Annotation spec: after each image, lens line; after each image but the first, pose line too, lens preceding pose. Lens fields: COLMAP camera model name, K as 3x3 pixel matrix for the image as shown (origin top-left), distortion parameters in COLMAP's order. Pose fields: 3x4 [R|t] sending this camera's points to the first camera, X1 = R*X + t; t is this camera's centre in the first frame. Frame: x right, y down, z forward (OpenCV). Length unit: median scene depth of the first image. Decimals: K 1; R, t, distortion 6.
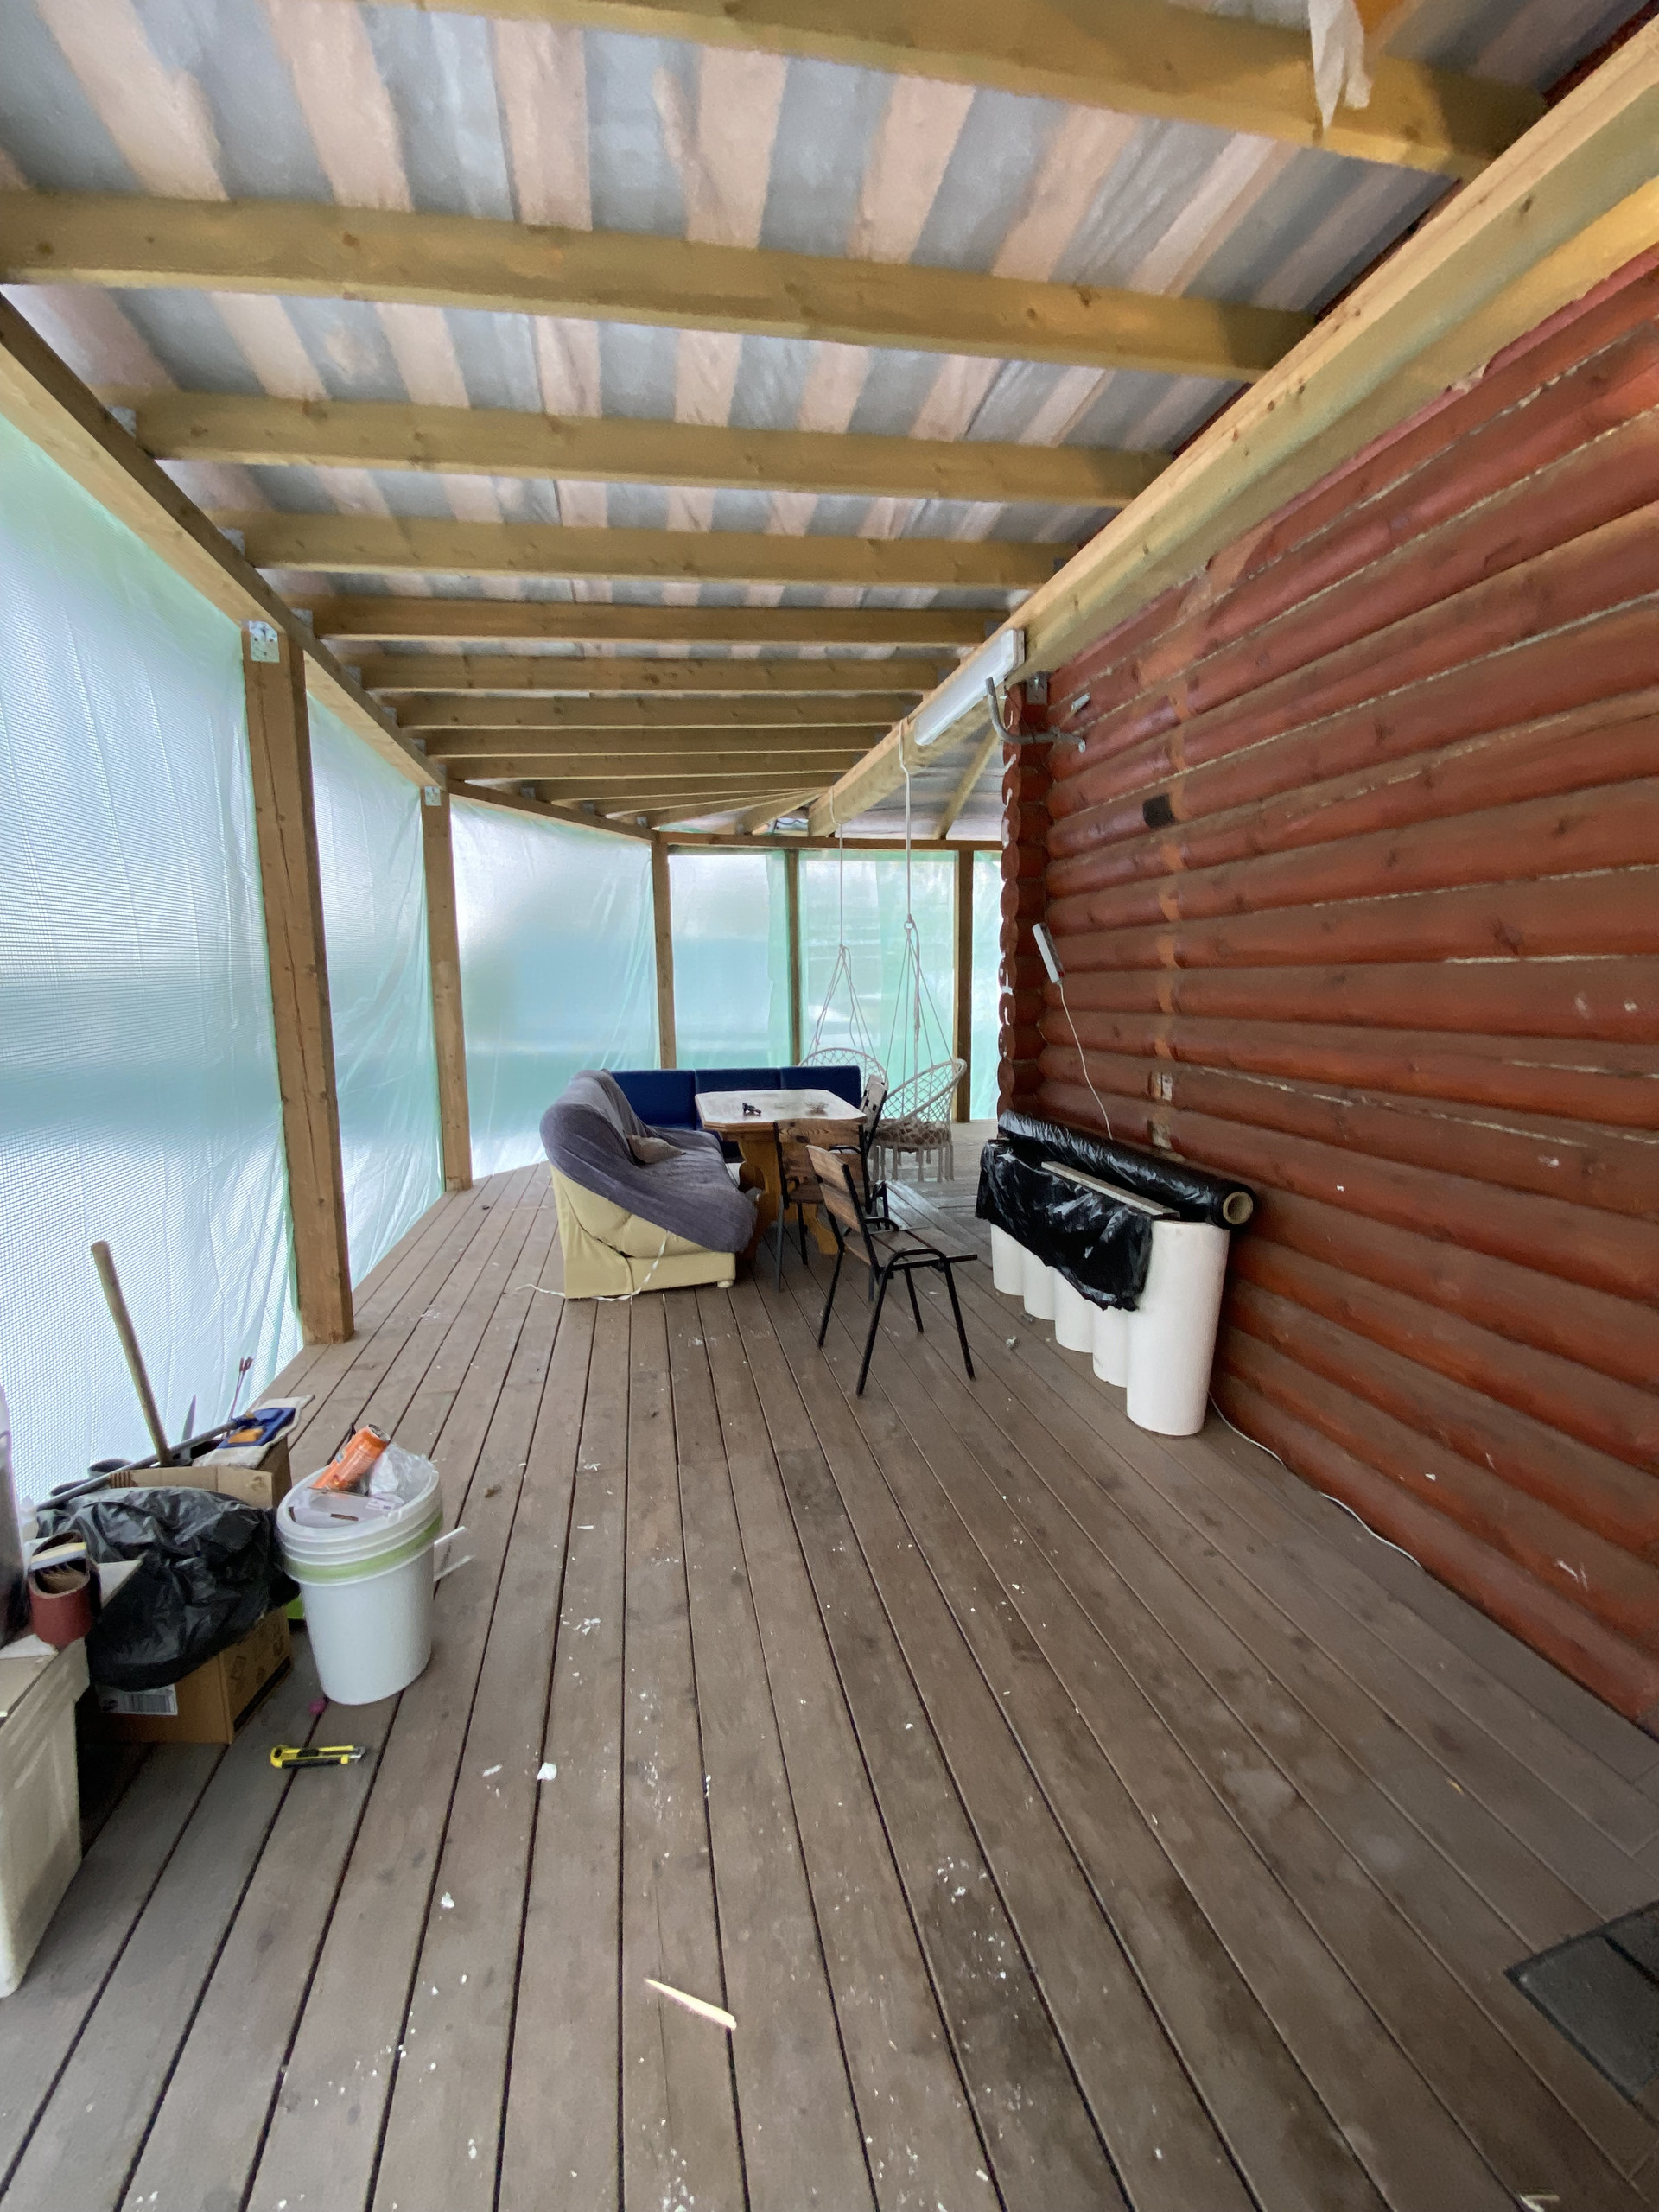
lens RADIAL K [[897.8, 0, 829.5], [0, 897.8, 1106.0], [0, 0, 1]] dist [0.042636, -0.028998]
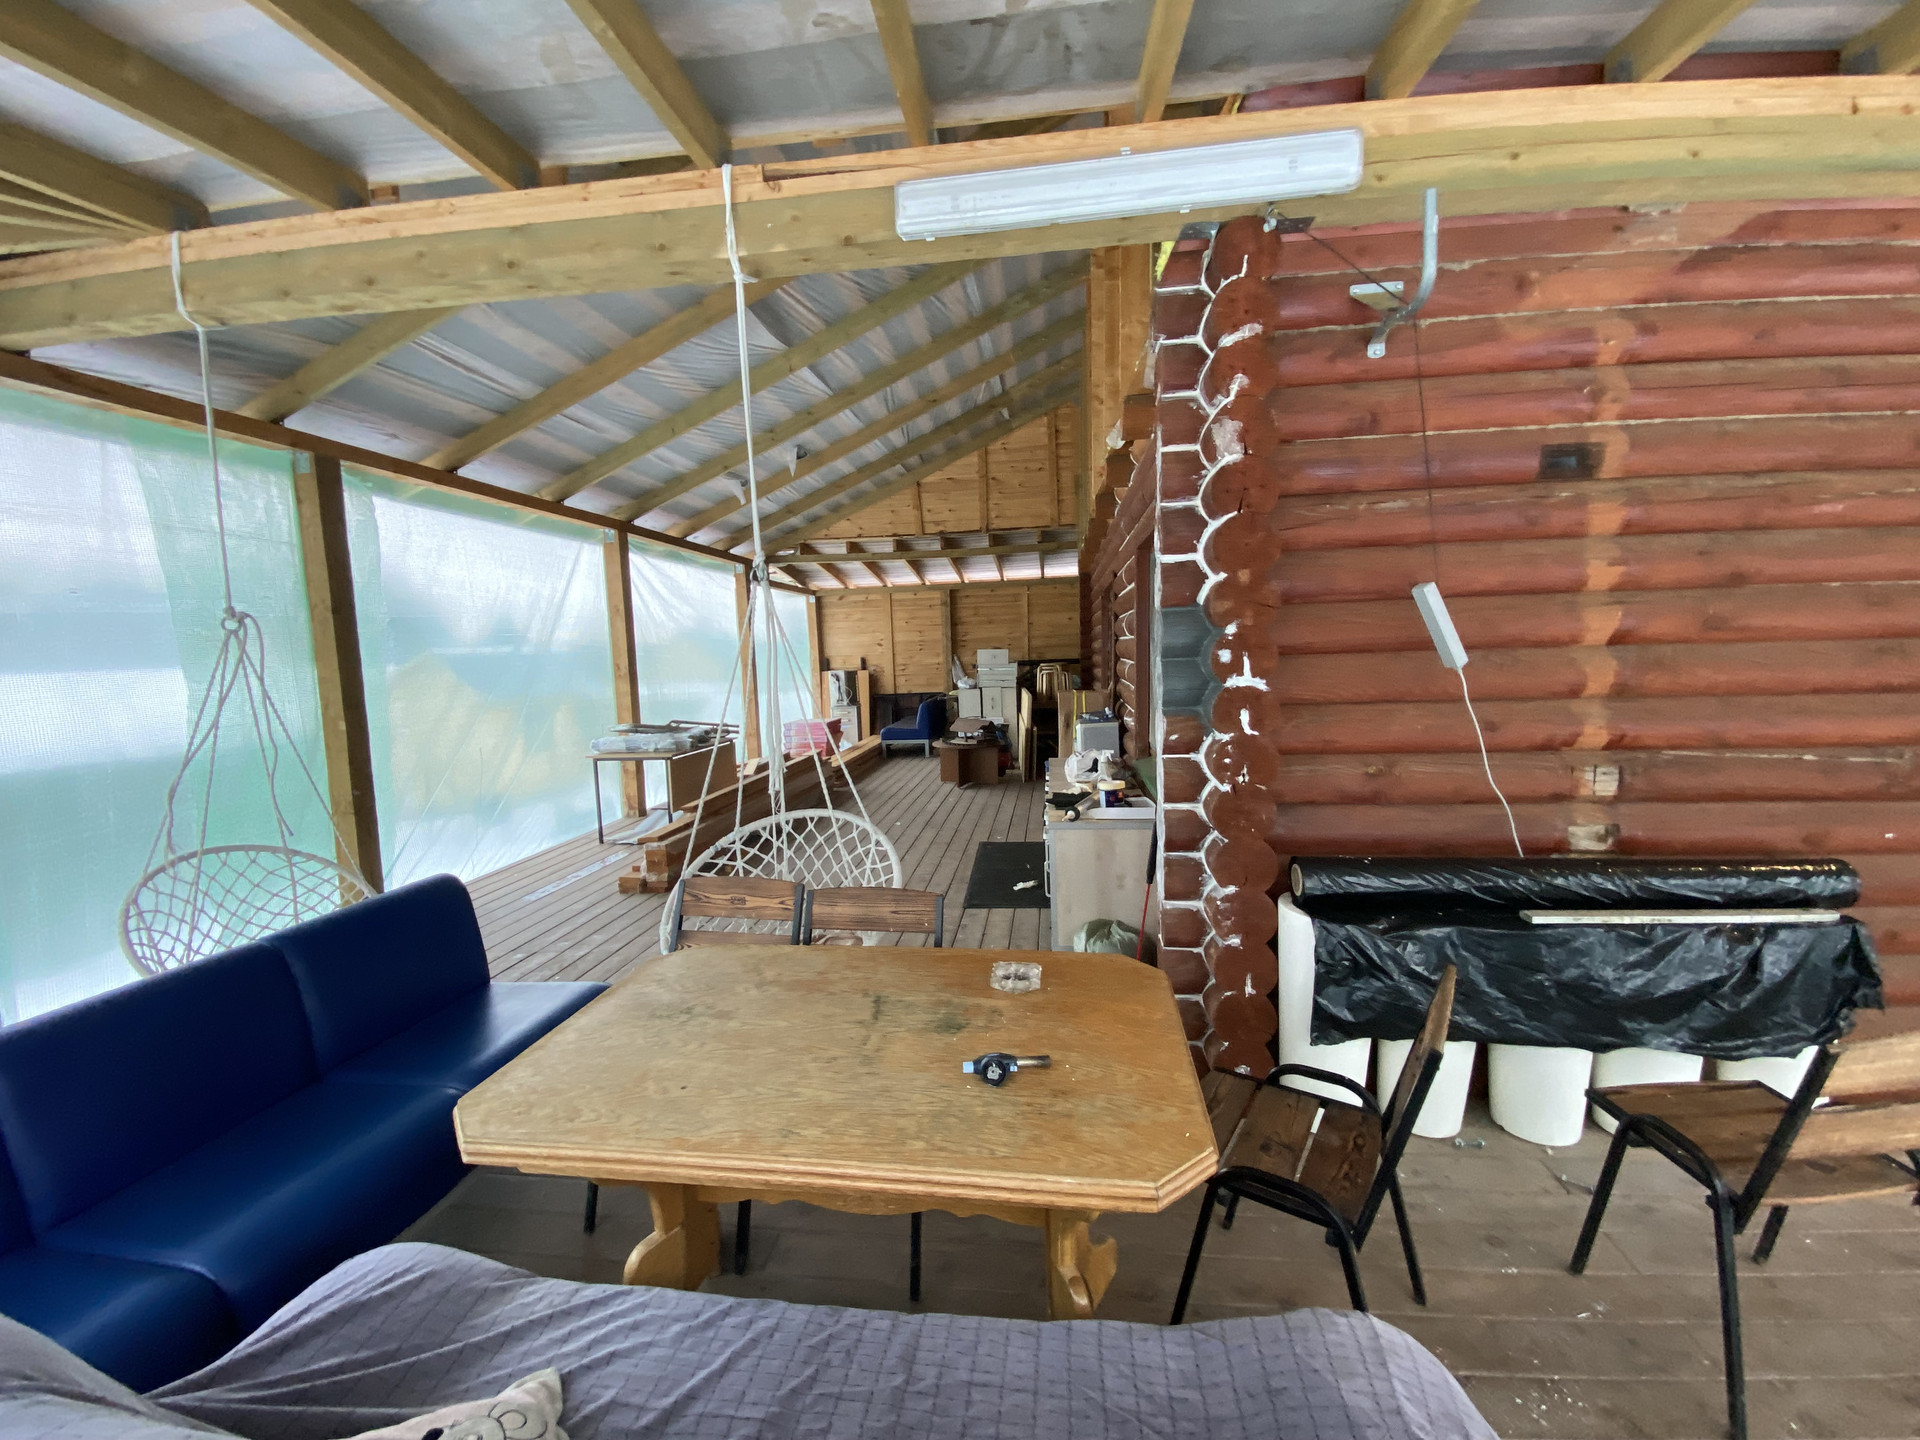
lens RADIAL K [[779.3, 0, 959.3], [0, 779.3, 729.0], [0, 0, 1]] dist [0.042636, -0.028998]
pose [[0.345979, -0.096547, 0.933262, -0.556348], [0.152378, 0.987268, 0.045645, -0.203257], [-0.925786, 0.126416, 0.356285, 1.319523]]
